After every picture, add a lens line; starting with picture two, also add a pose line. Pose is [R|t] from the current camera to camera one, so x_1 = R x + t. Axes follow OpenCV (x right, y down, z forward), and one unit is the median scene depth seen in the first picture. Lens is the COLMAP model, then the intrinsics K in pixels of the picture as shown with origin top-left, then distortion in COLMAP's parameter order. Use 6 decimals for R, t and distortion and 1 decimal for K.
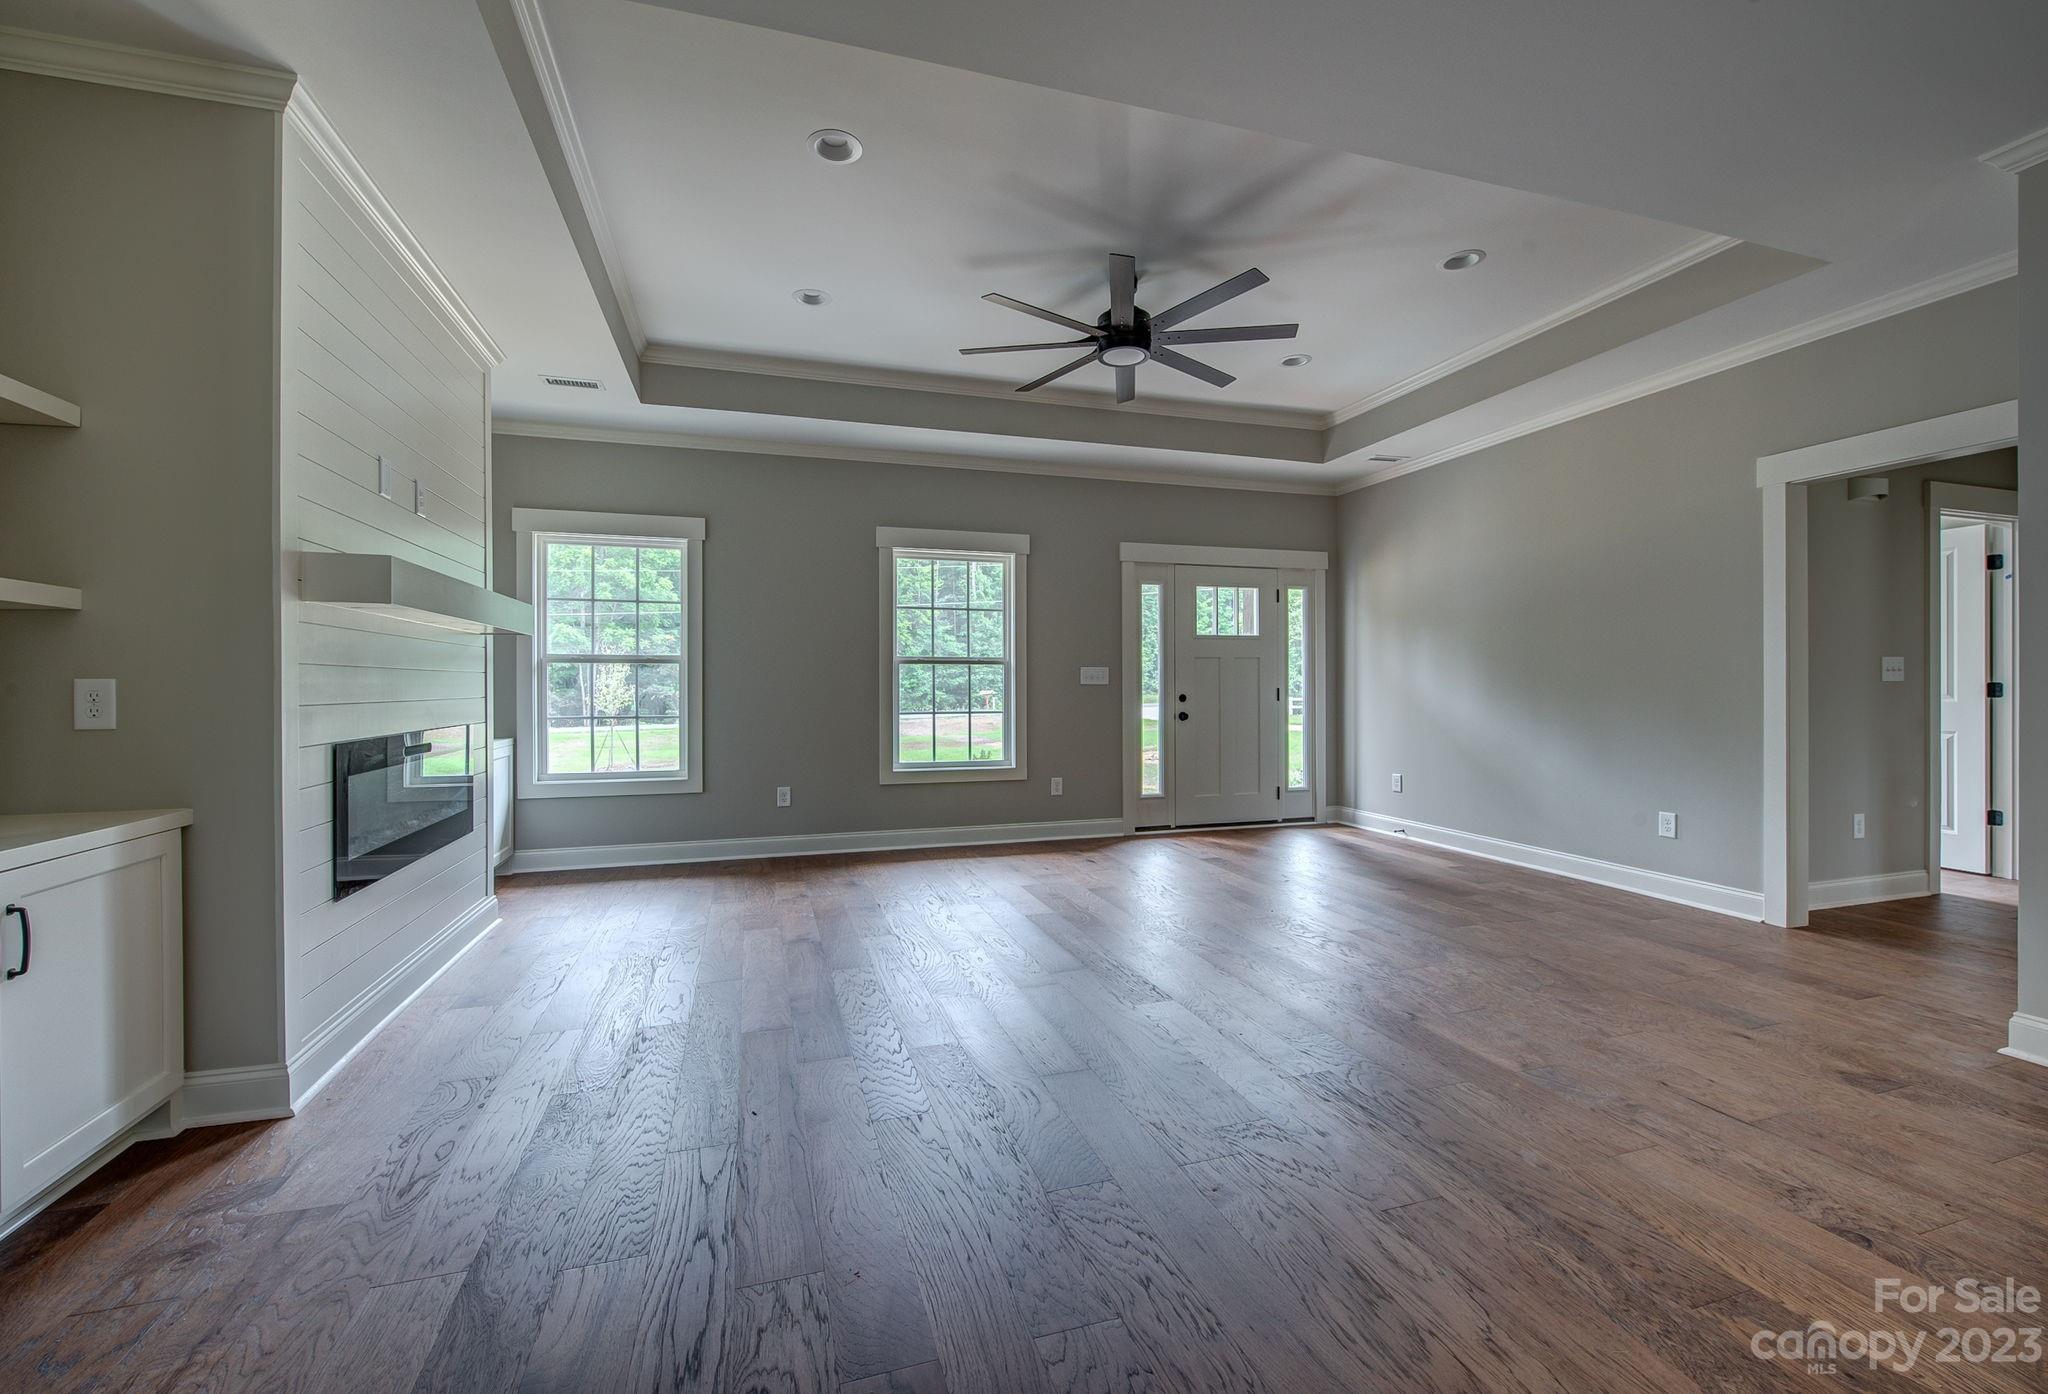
lens RADIAL K [[836.1, 0, 1009.6], [0, 836.1, 689.3], [0, 0, 1]] dist [0.000037, -0.000079]
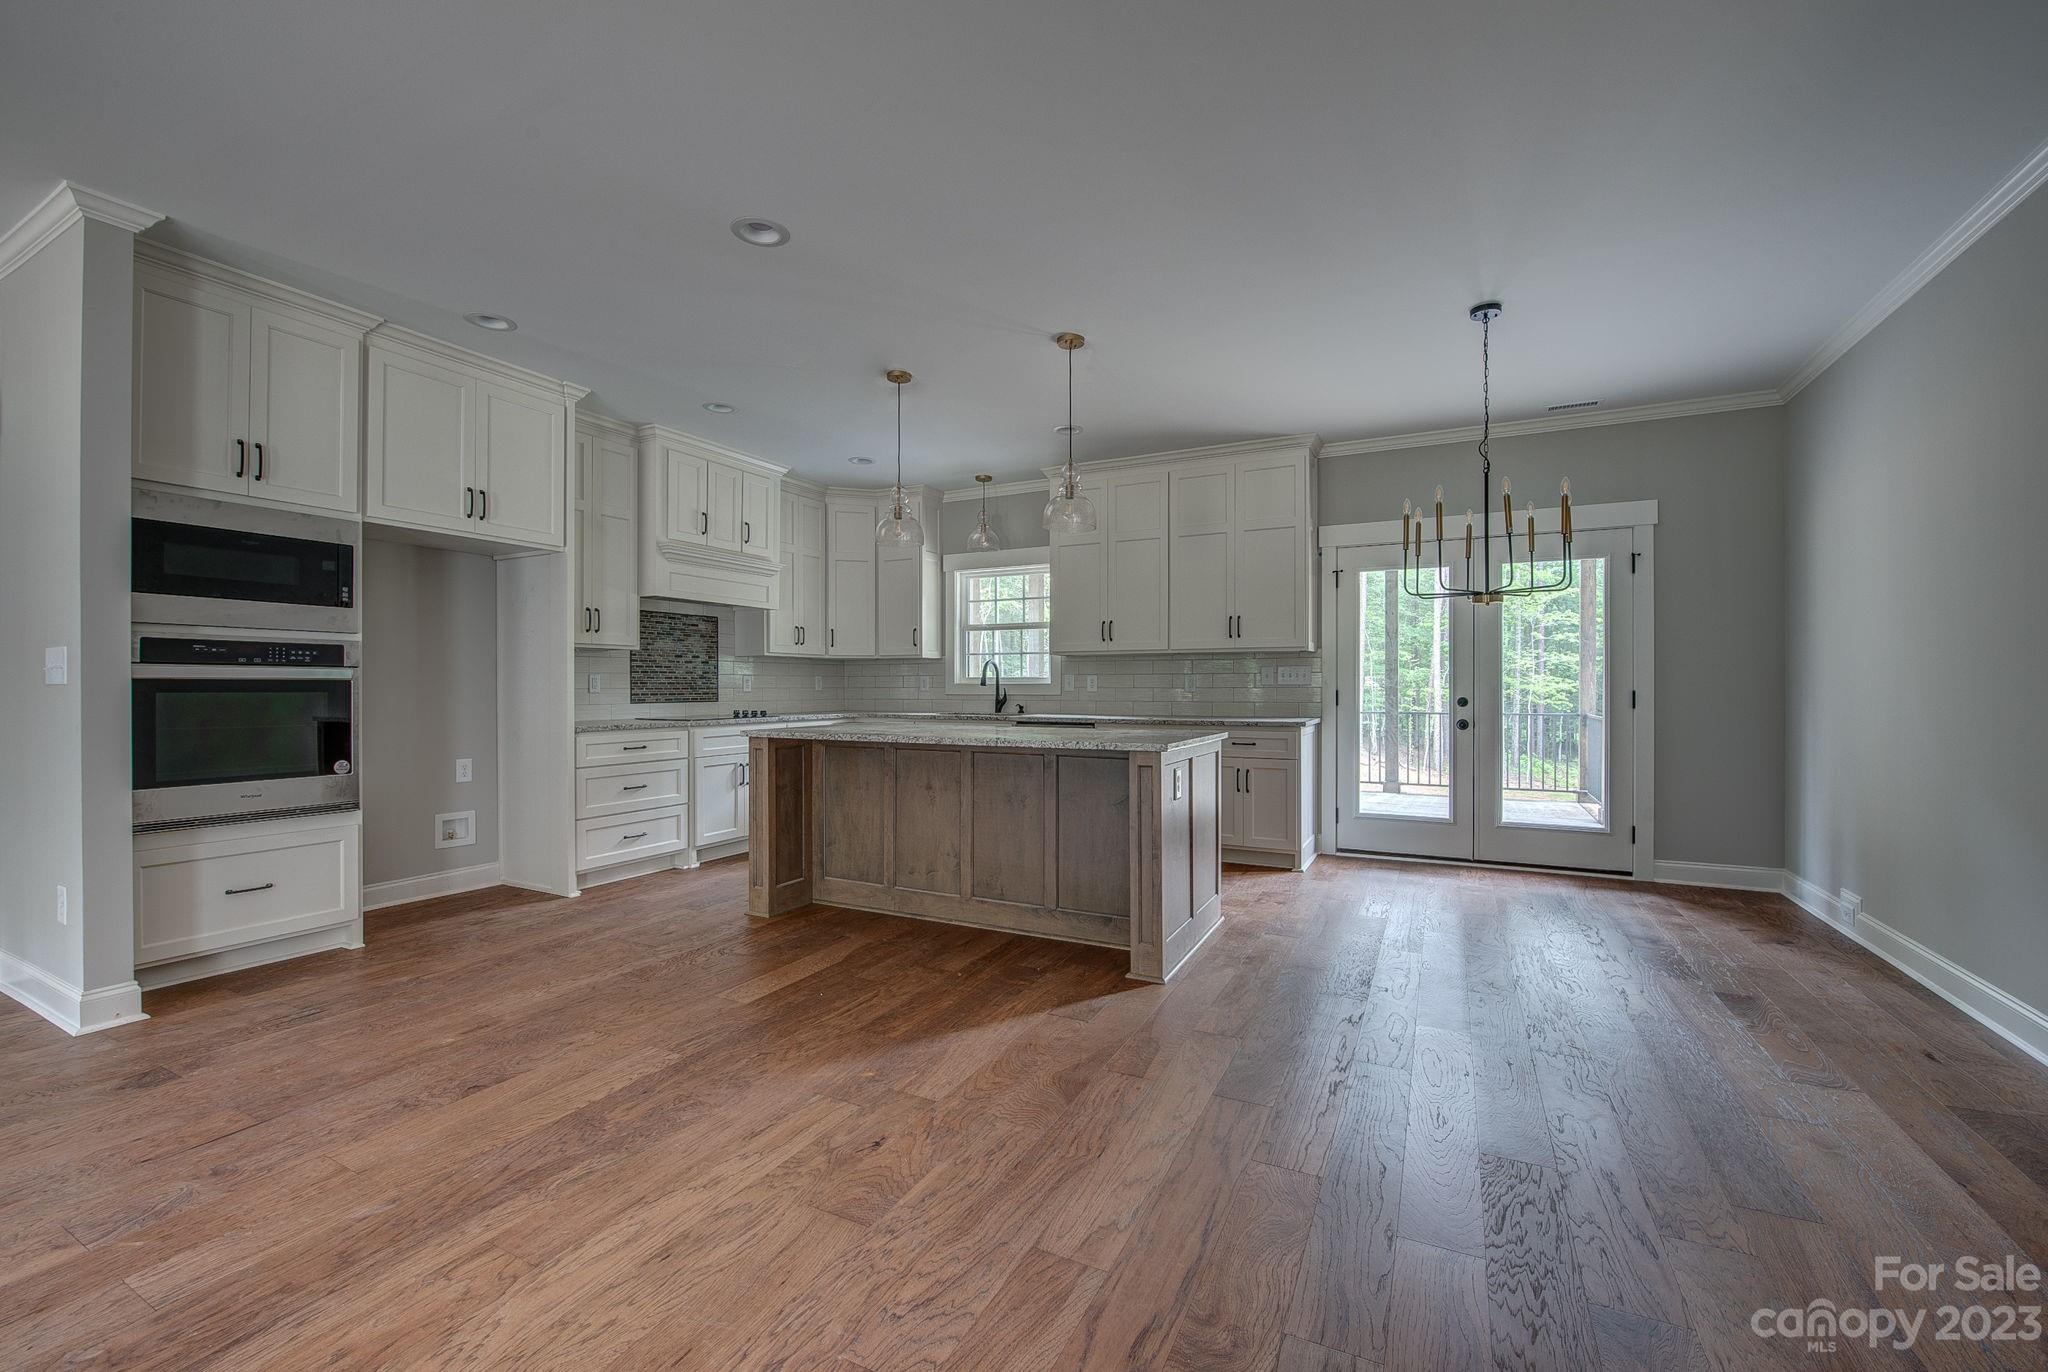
lens RADIAL K [[831.9, 0, 1026.5], [0, 831.9, 688.5], [0, 0, 1]] dist [-0.019694, -0.000192]
pose [[-0.716431, 0.001087, 0.697657, -0.166773], [0.004606, 0.999984, 0.003172, -0.001597], [-0.697643, 0.005486, -0.716425, 0.377558]]
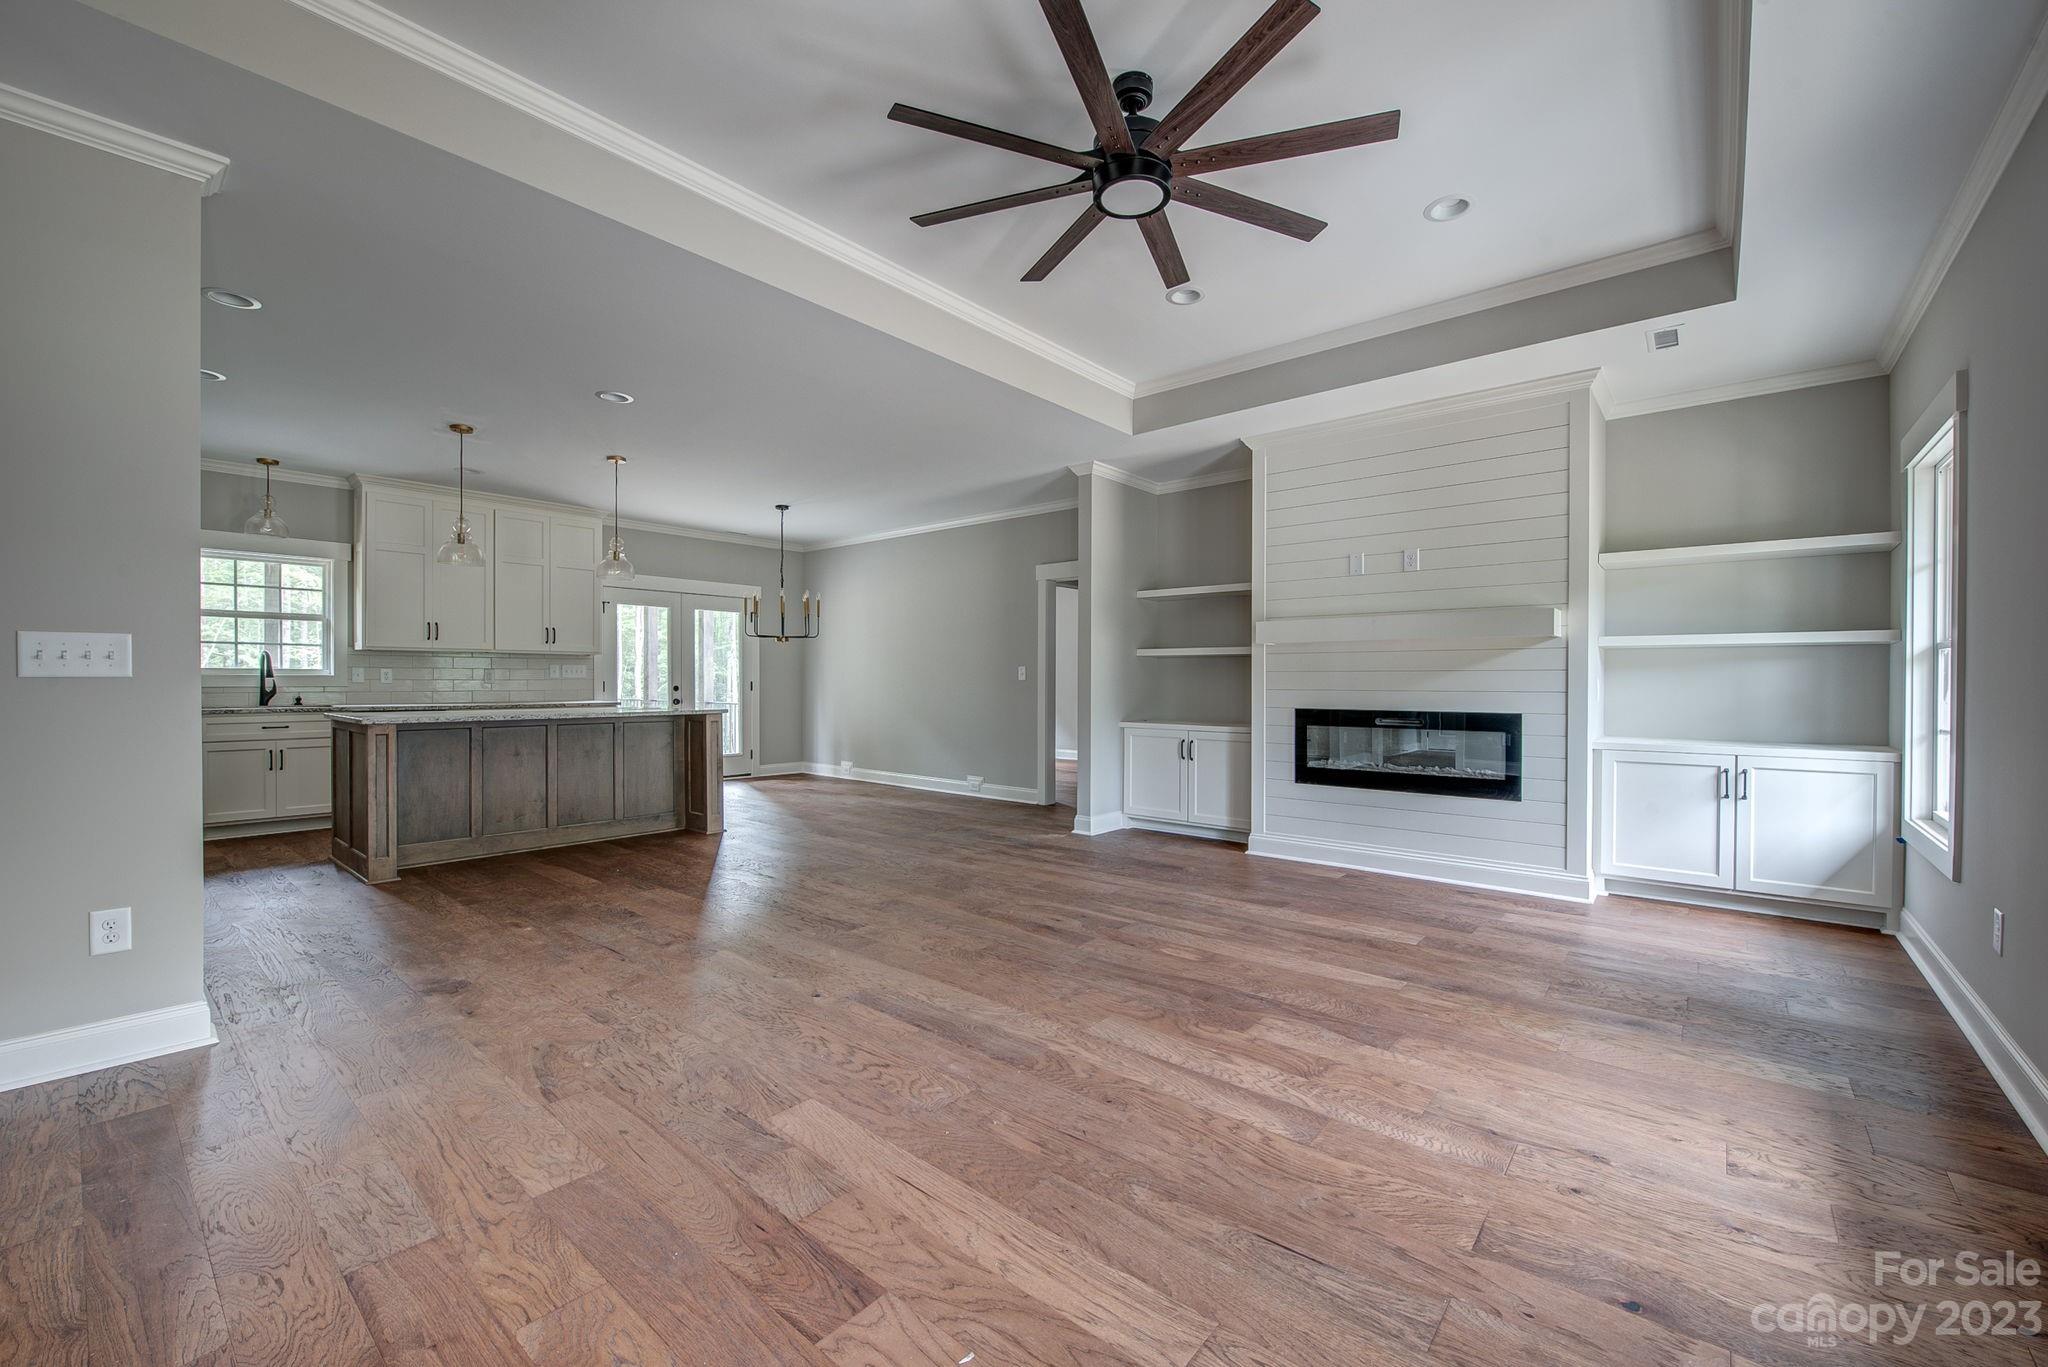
lens RADIAL K [[820.7, 0, 1022.1], [0, 820.7, 686.2], [0, 0, 1]] dist [-0.012706, -0.000418]
pose [[-0.846136, 0.004703, -0.532946, 0.373473], [-0.002577, 0.999913, 0.012916, -0.006871], [0.532961, 0.012302, -0.846051, 1.001612]]
